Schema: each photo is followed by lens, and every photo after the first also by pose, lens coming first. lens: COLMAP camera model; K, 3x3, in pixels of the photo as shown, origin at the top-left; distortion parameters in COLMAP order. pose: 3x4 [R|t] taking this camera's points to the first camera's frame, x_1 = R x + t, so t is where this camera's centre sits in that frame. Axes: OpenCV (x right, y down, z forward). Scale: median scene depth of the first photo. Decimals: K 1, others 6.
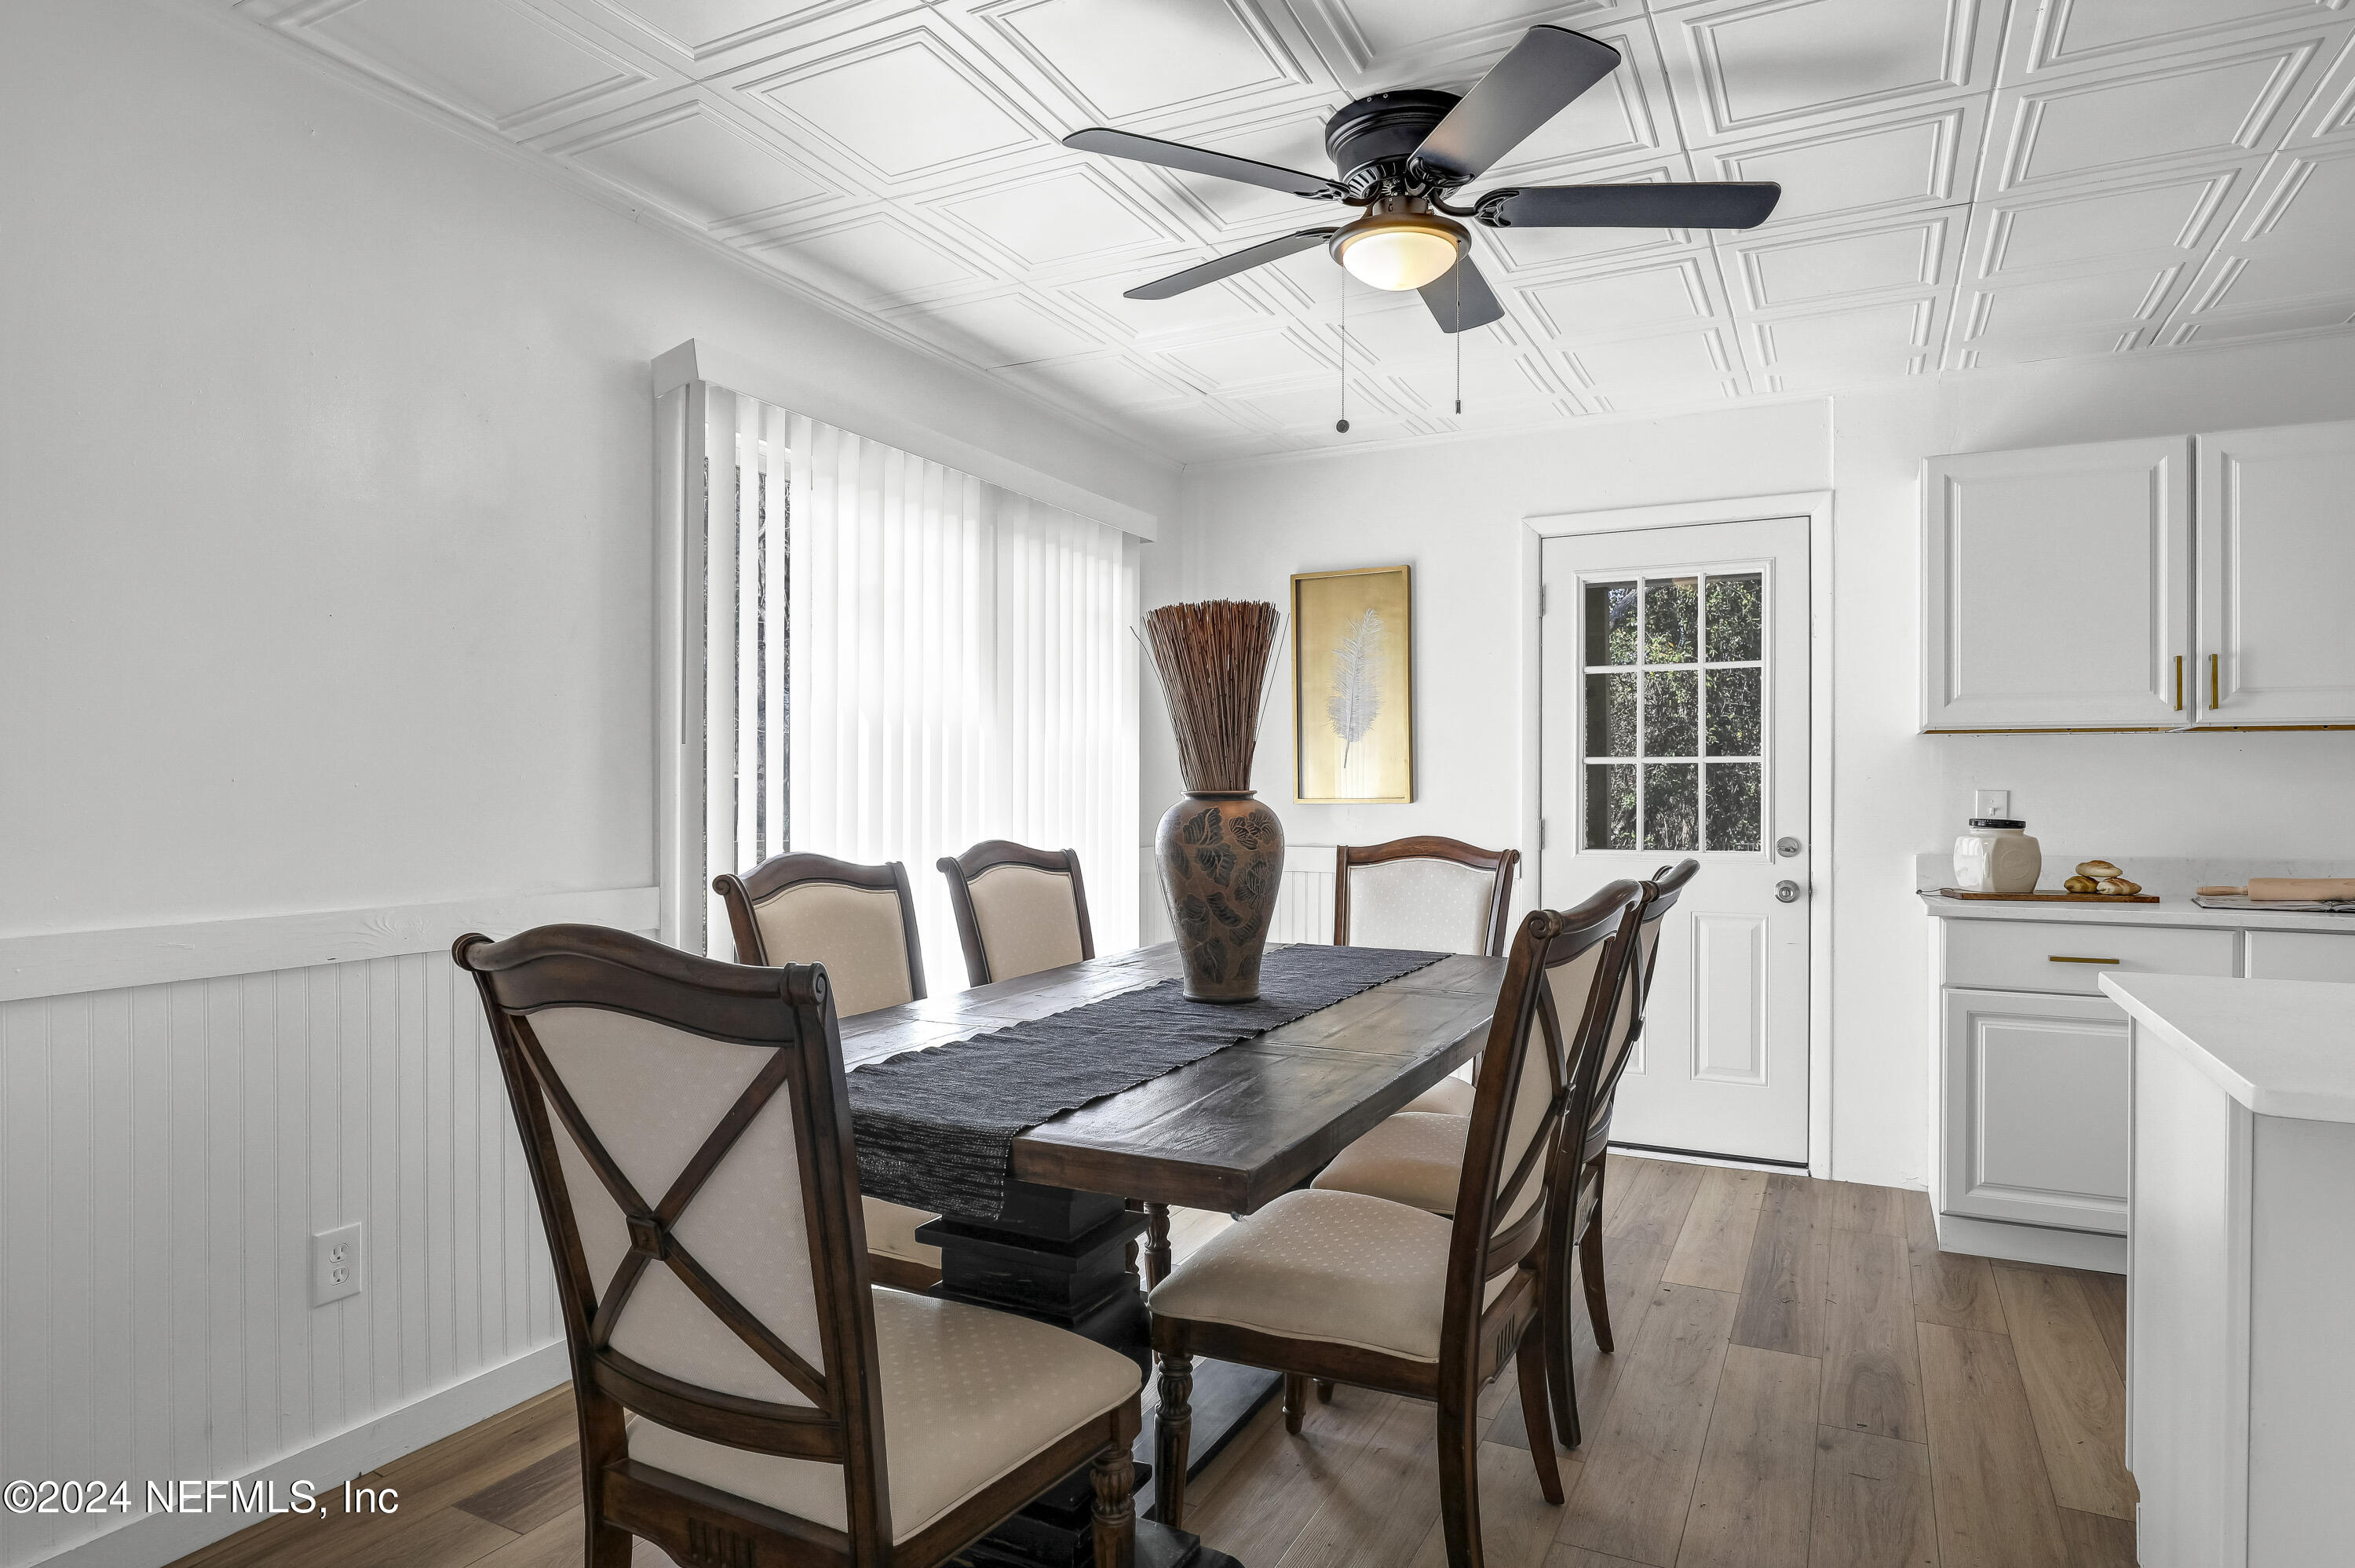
lens RADIAL K [[1316.3, 0, 1116.5], [0, 1316.3, 782.1], [0, 0, 1]] dist [-0.022374, 0.001551]
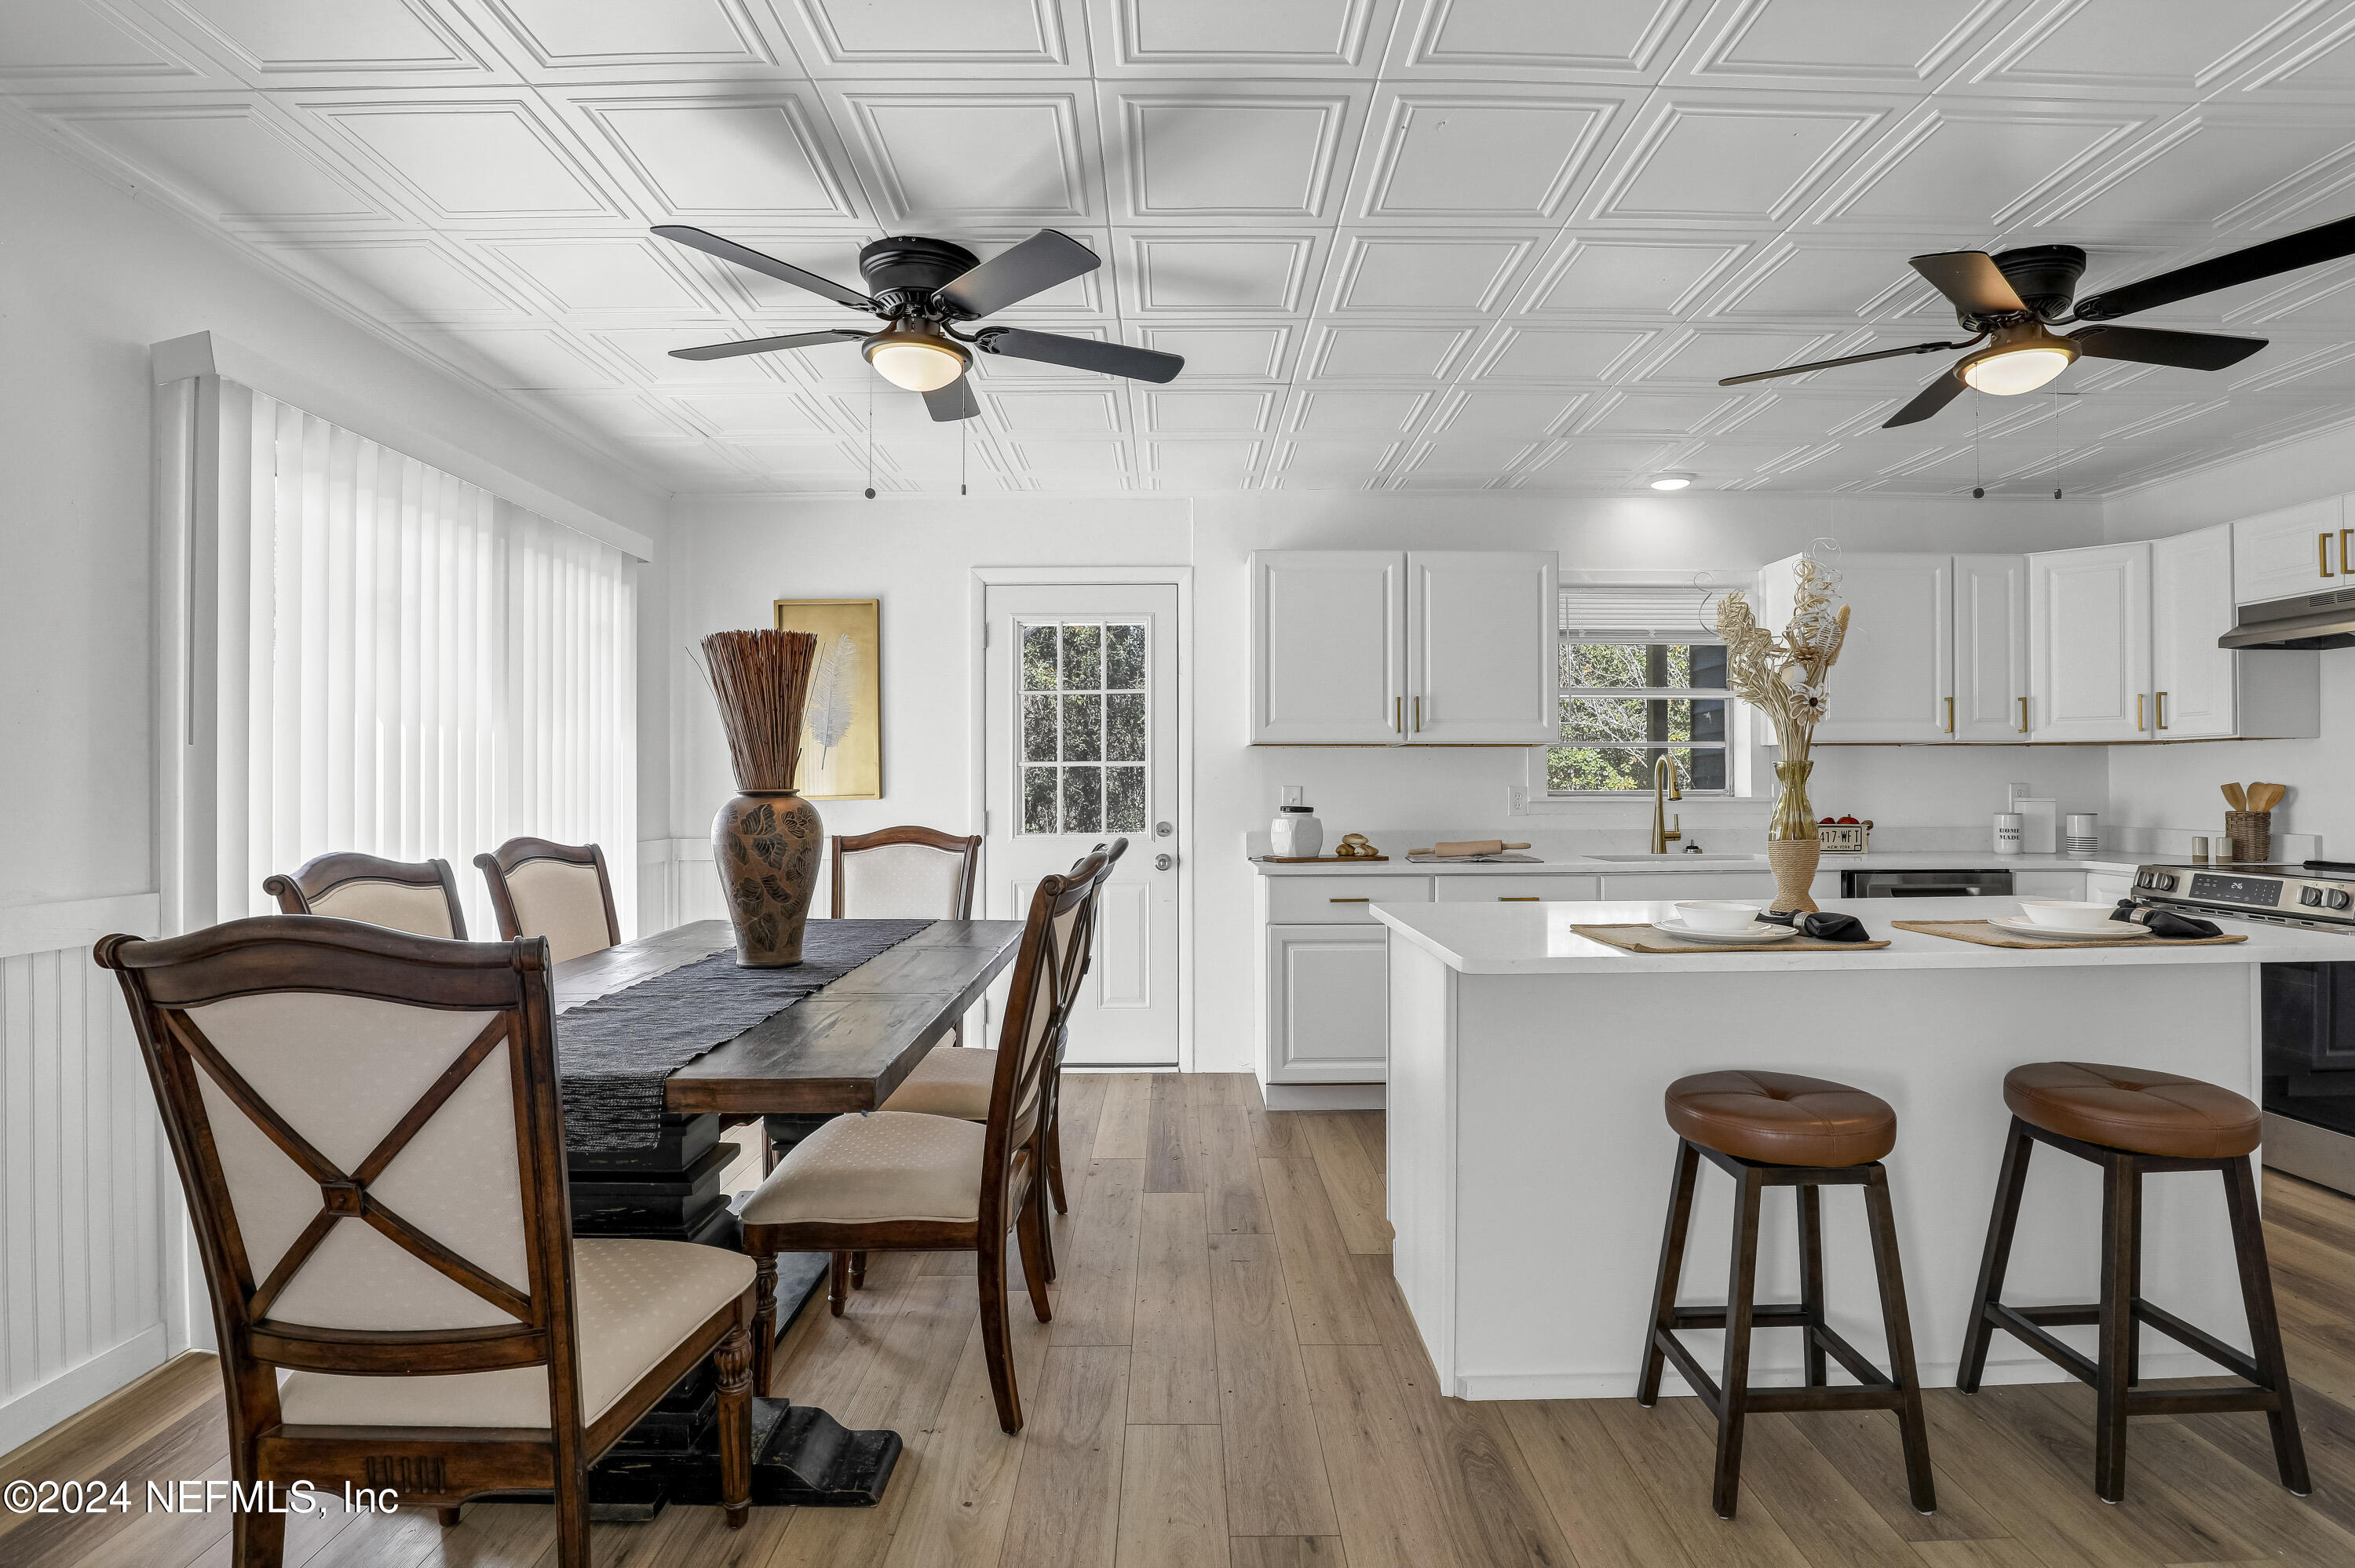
lens RADIAL K [[1173.3, 0, 1150.1], [0, 1173.3, 774.3], [0, 0, 1]] dist [-0.035937, 0.004413]
pose [[0.880204, 0.000185, 0.474595, -0.101671], [0.002593, 0.999983, -0.005200, -0.000527], [-0.474588, 0.005808, 0.880189, -0.077983]]
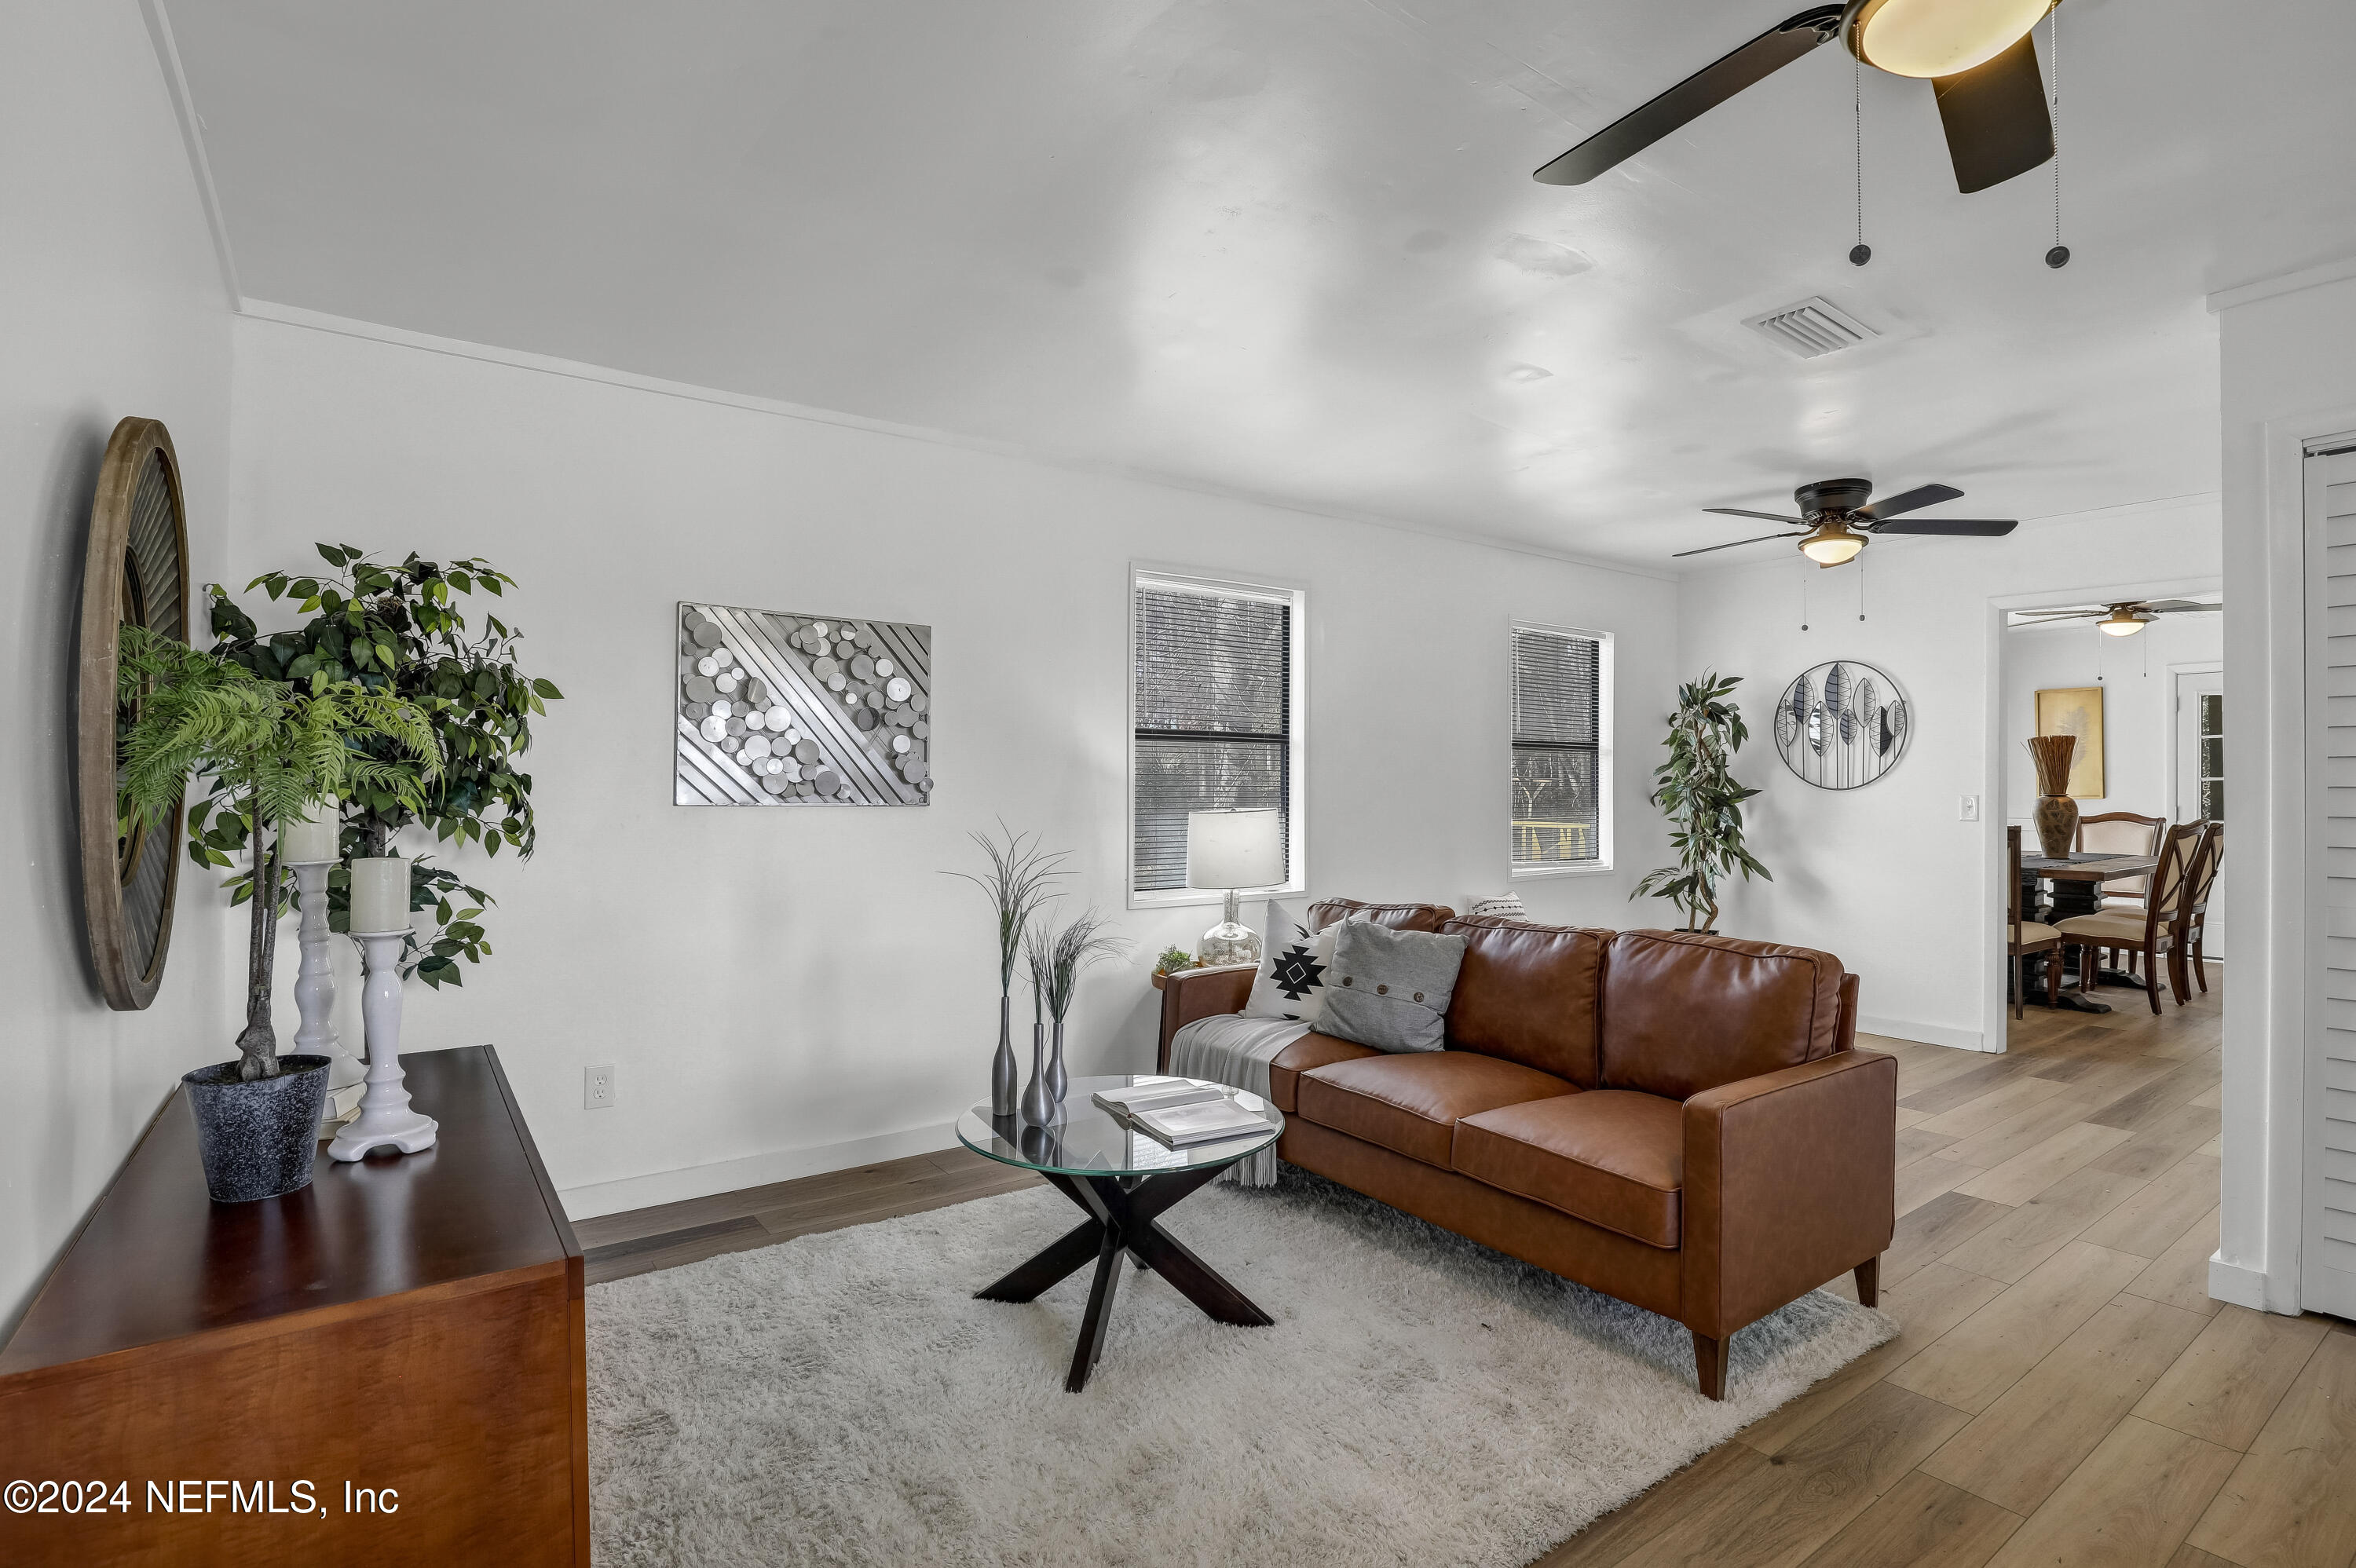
lens RADIAL K [[1173.8, 0, 1183.7], [0, 1173.8, 782.0], [0, 0, 1]] dist [-0.035937, 0.004413]
pose [[0.919559, 0.000230, -0.392952, -0.664032], [0.000603, 0.999998, 0.001996, -0.025233], [0.392952, -0.002072, 0.919557, -2.077491]]
